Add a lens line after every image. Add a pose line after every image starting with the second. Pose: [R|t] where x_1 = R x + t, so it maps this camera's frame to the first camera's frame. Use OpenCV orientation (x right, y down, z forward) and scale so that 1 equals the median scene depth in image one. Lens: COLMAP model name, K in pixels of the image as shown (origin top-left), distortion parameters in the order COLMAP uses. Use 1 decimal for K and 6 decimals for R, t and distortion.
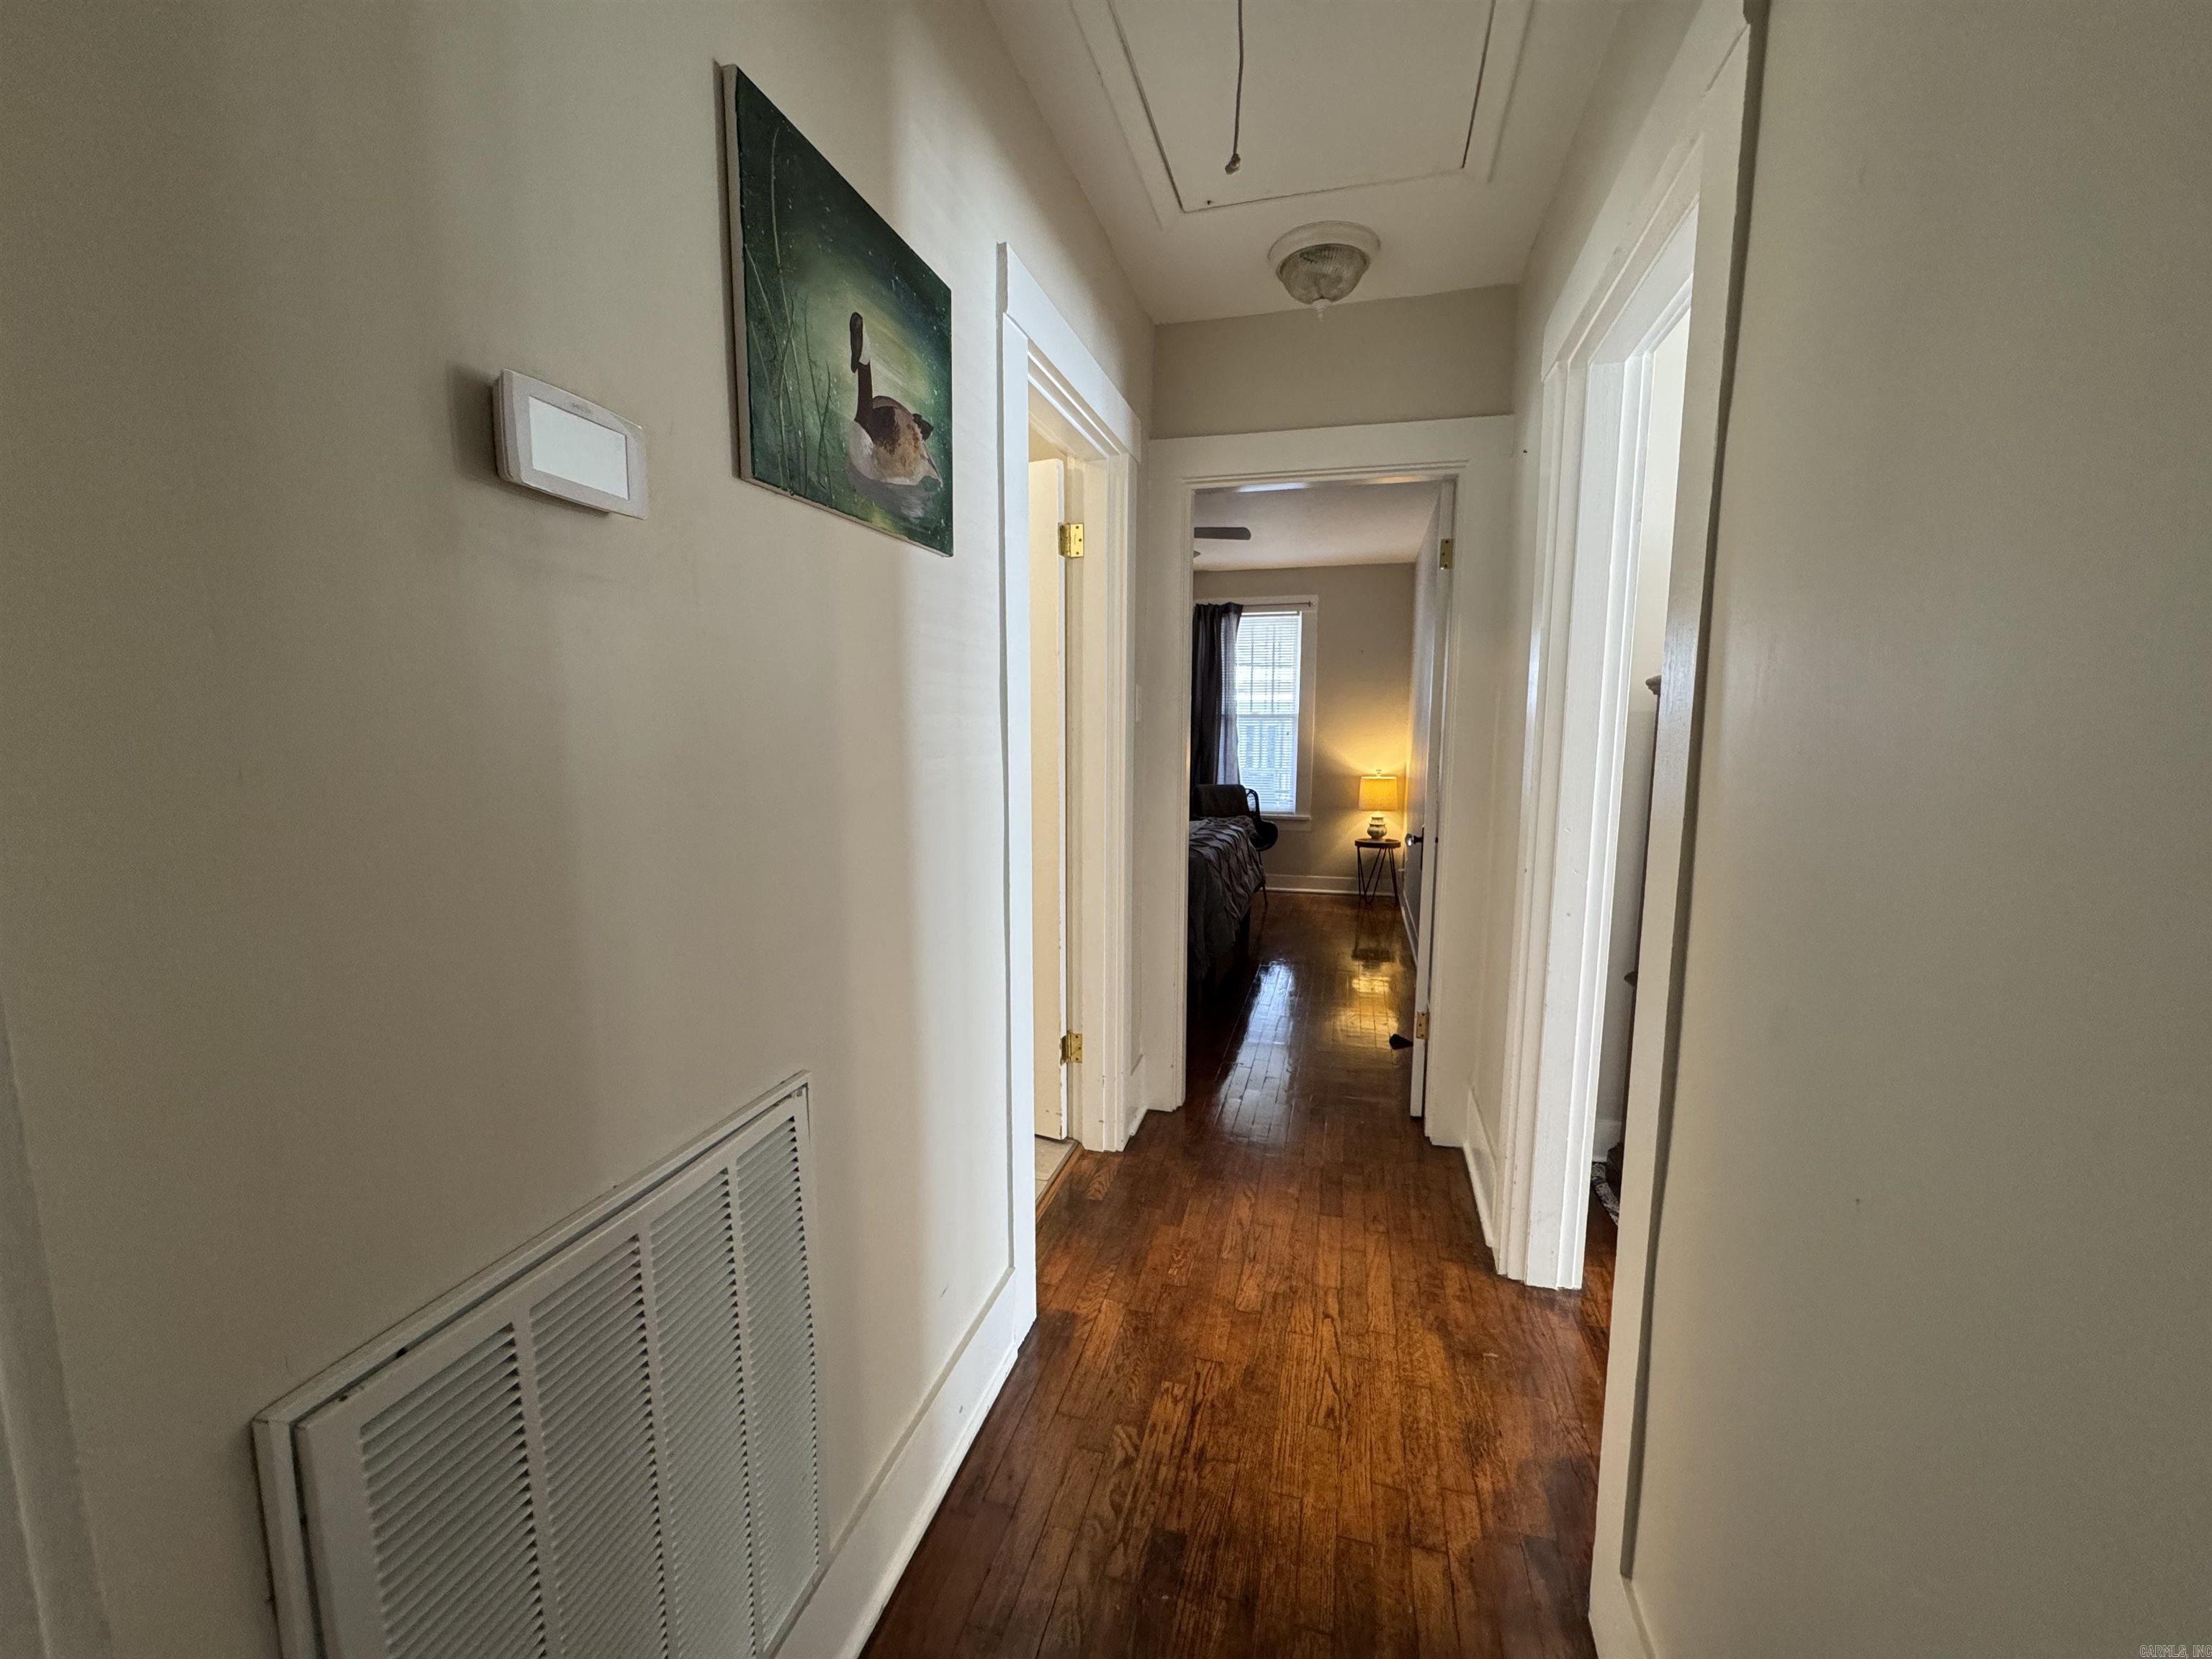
lens RADIAL K [[879.9, 0, 1114.4], [0, 879.9, 833.1], [0, 0, 1]] dist [-0.001379, -0.000881]
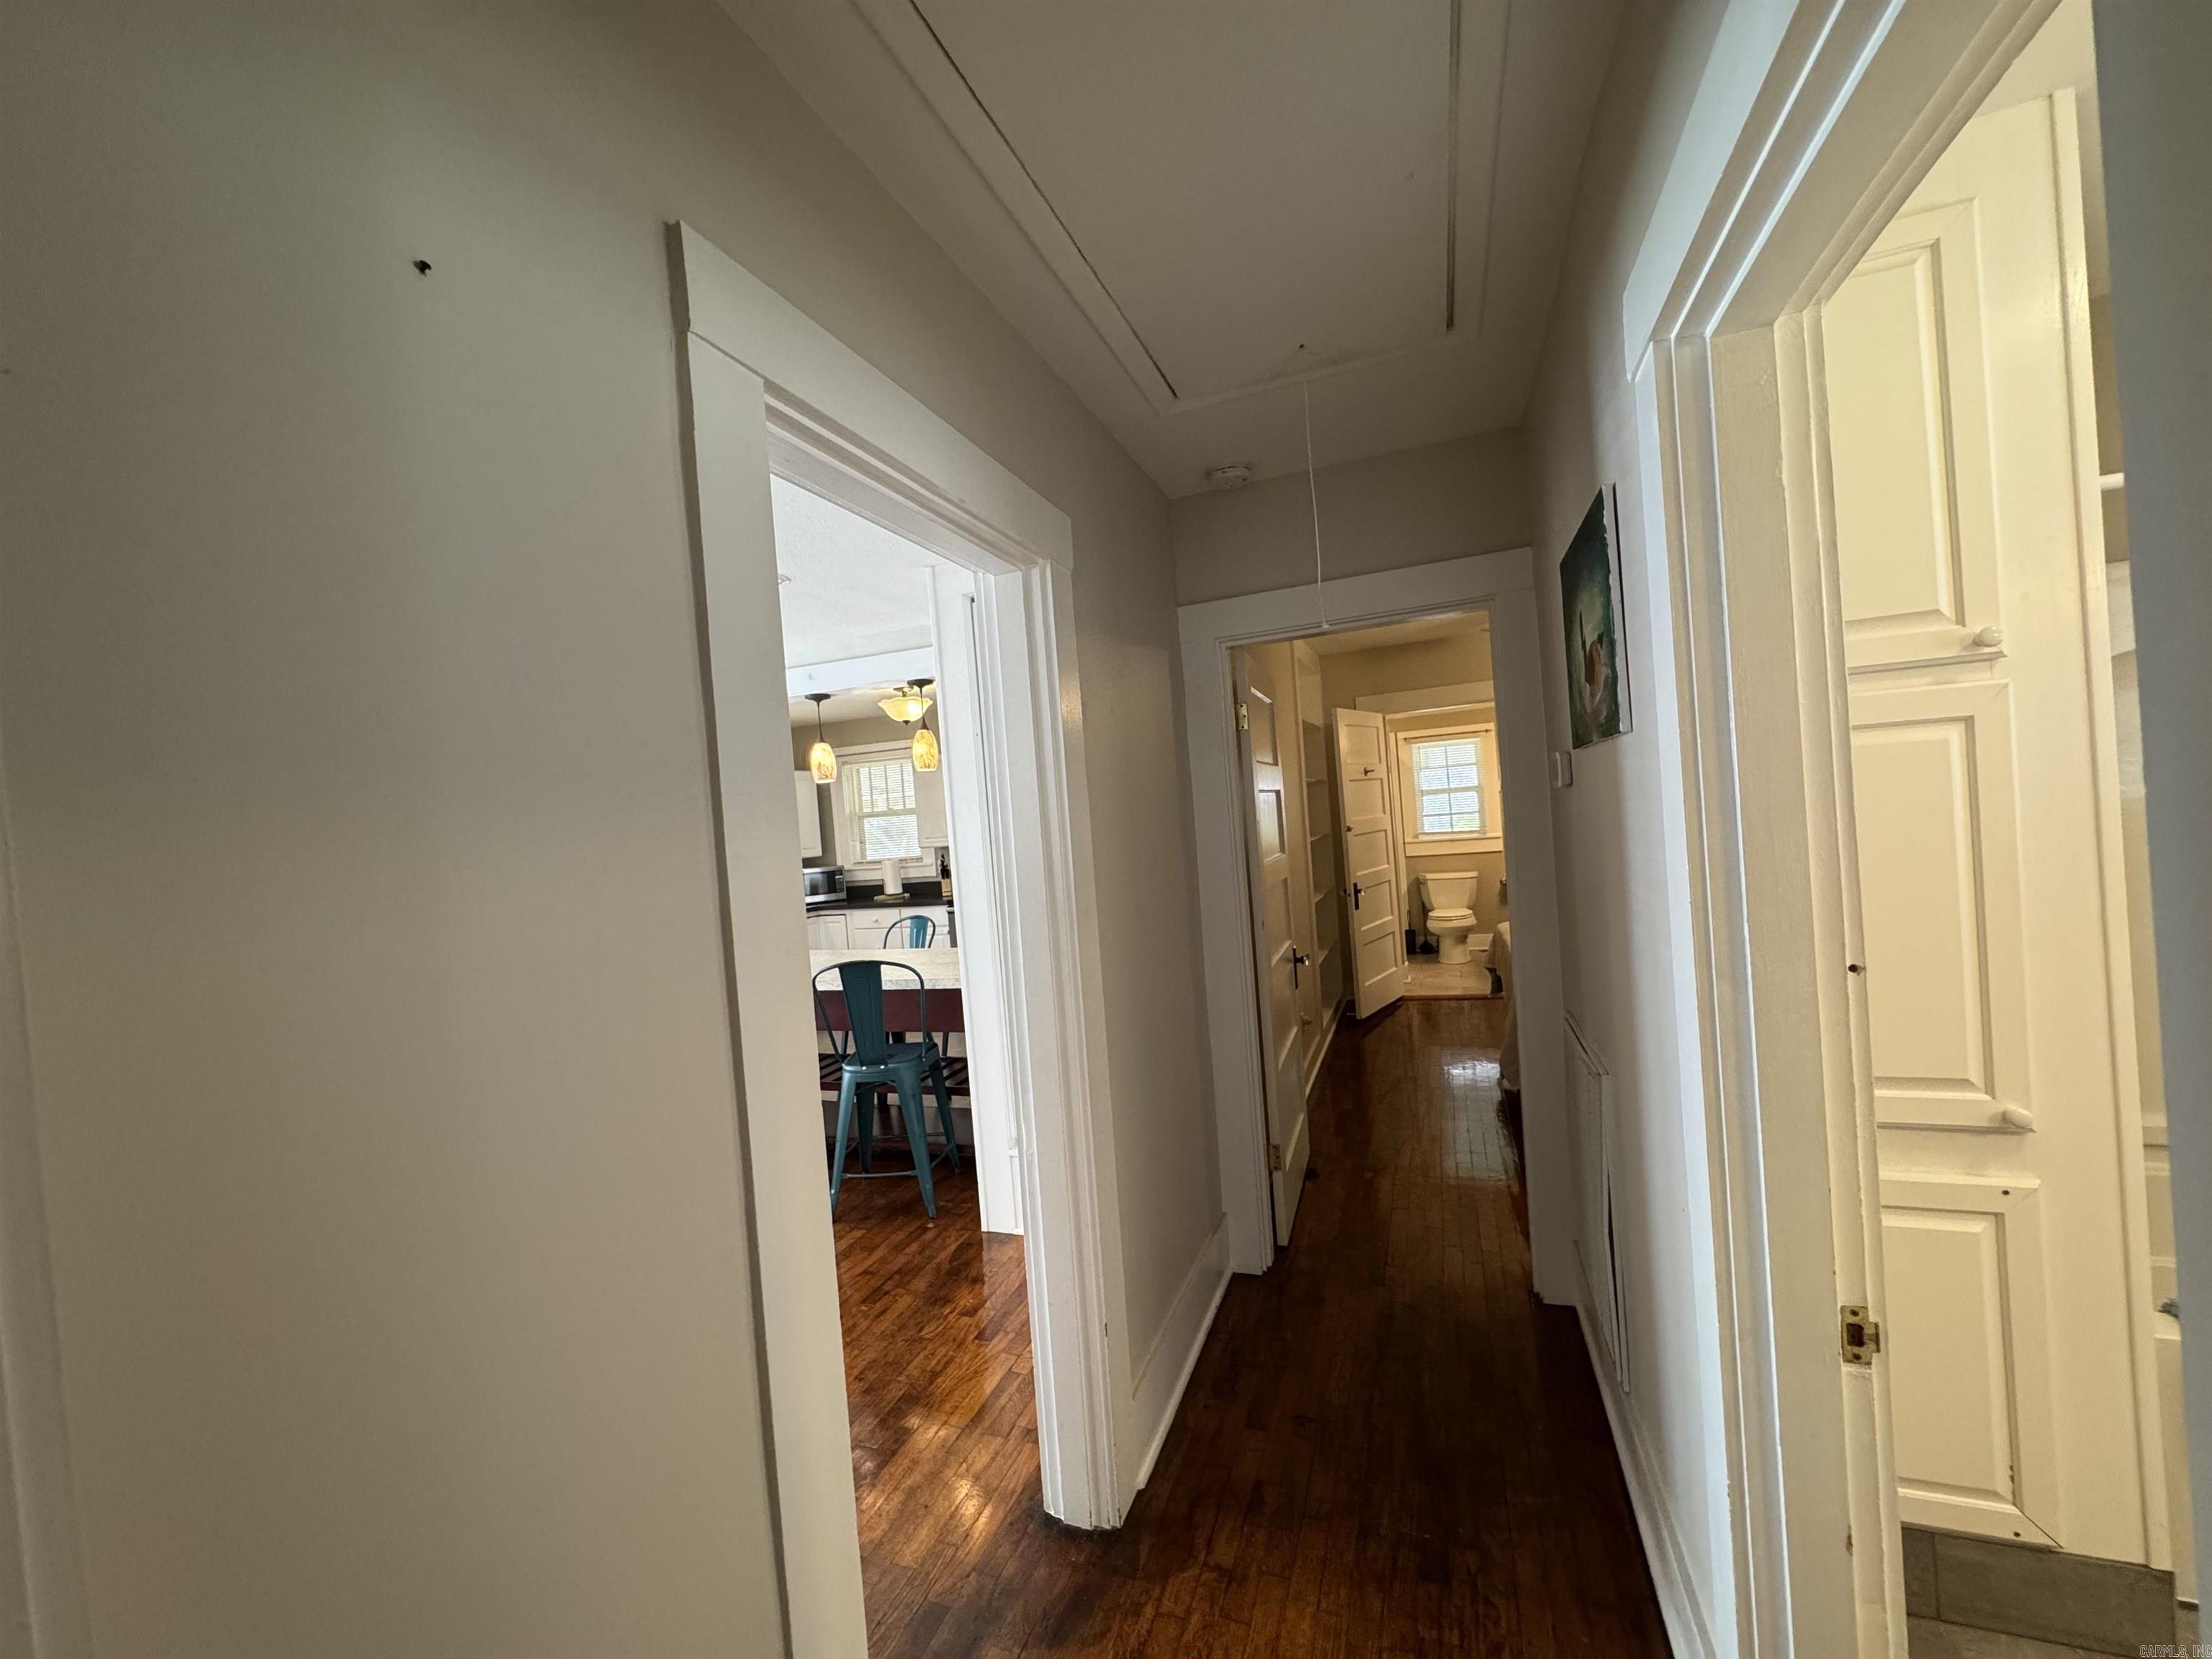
lens RADIAL K [[879.9, 0, 1103.0], [0, 879.9, 825.1], [0, 0, 1]] dist [-0.001379, -0.000881]
pose [[-0.992953, 0.067942, 0.097104, 0.310890], [0.081340, 0.986597, 0.141457, -0.391863], [-0.086191, 0.148359, -0.985170, 1.984784]]
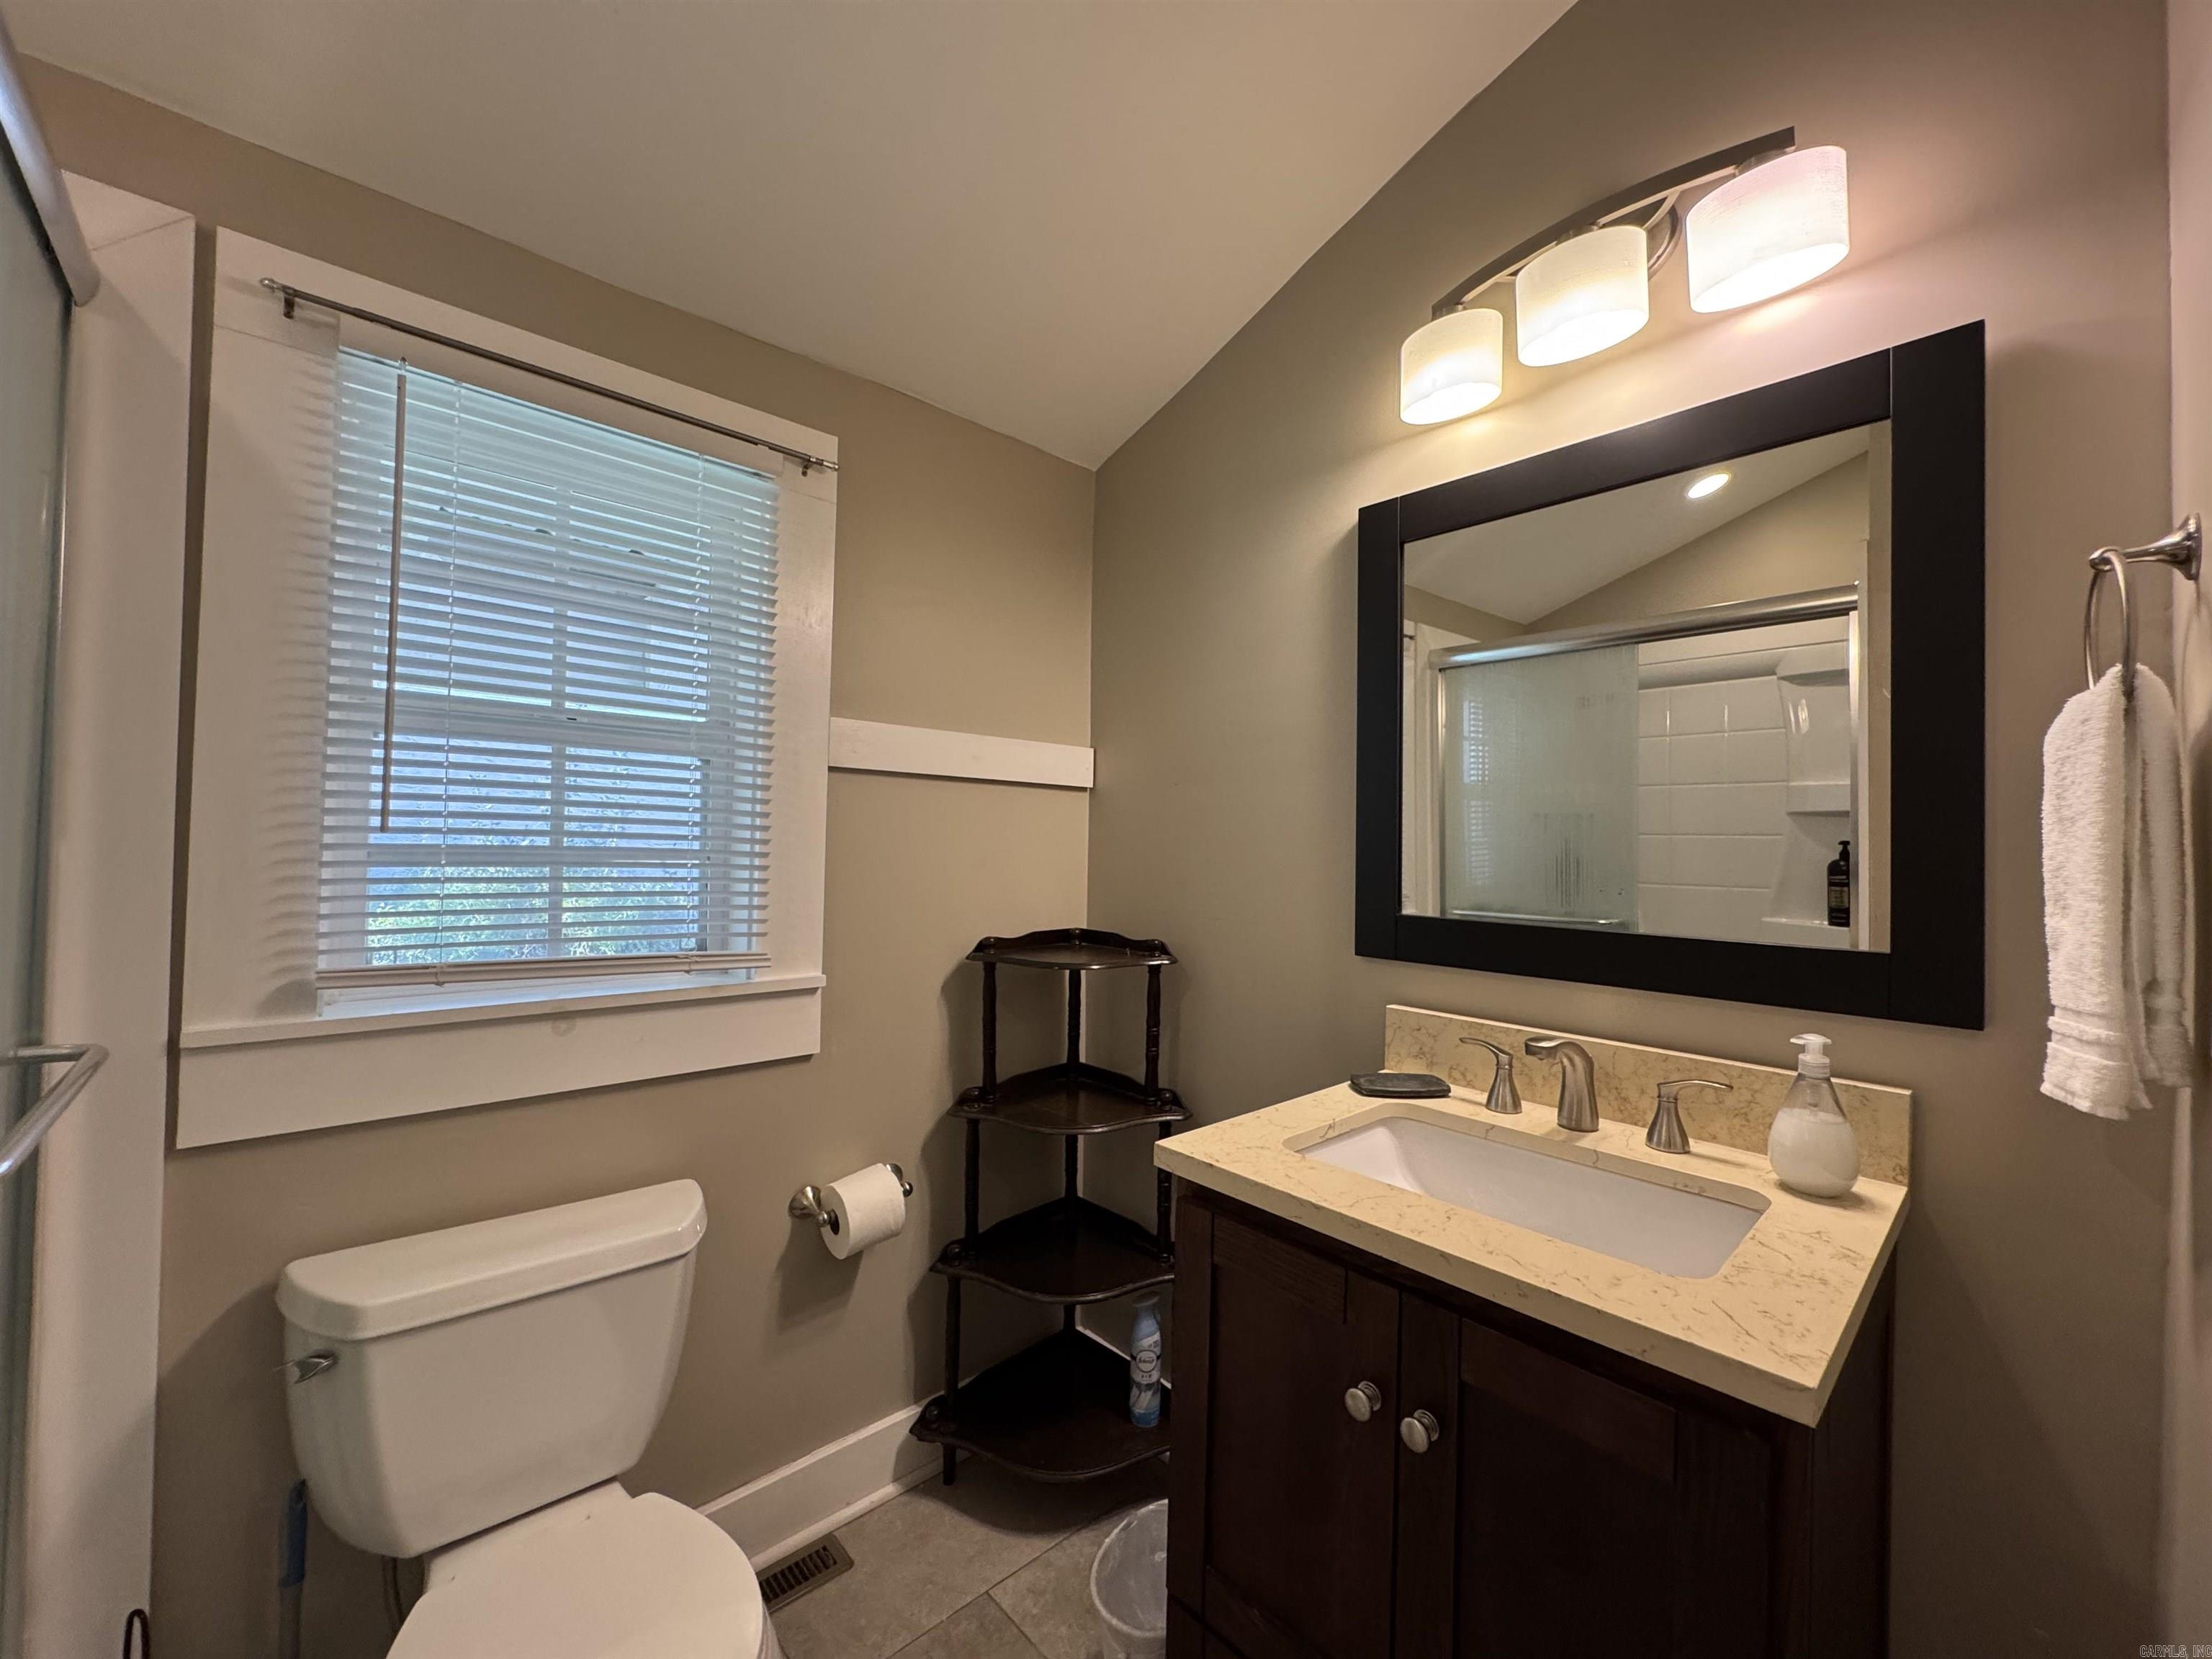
lens RADIAL K [[879.9, 0, 1107.7], [0, 879.9, 833.3], [0, 0, 1]] dist [-0.001379, -0.000881]
pose [[-0.528929, -0.034684, -0.847957, -0.730691], [-0.134124, 0.990024, 0.043168, 0.287031], [0.838000, 0.136564, -0.528304, -2.261816]]
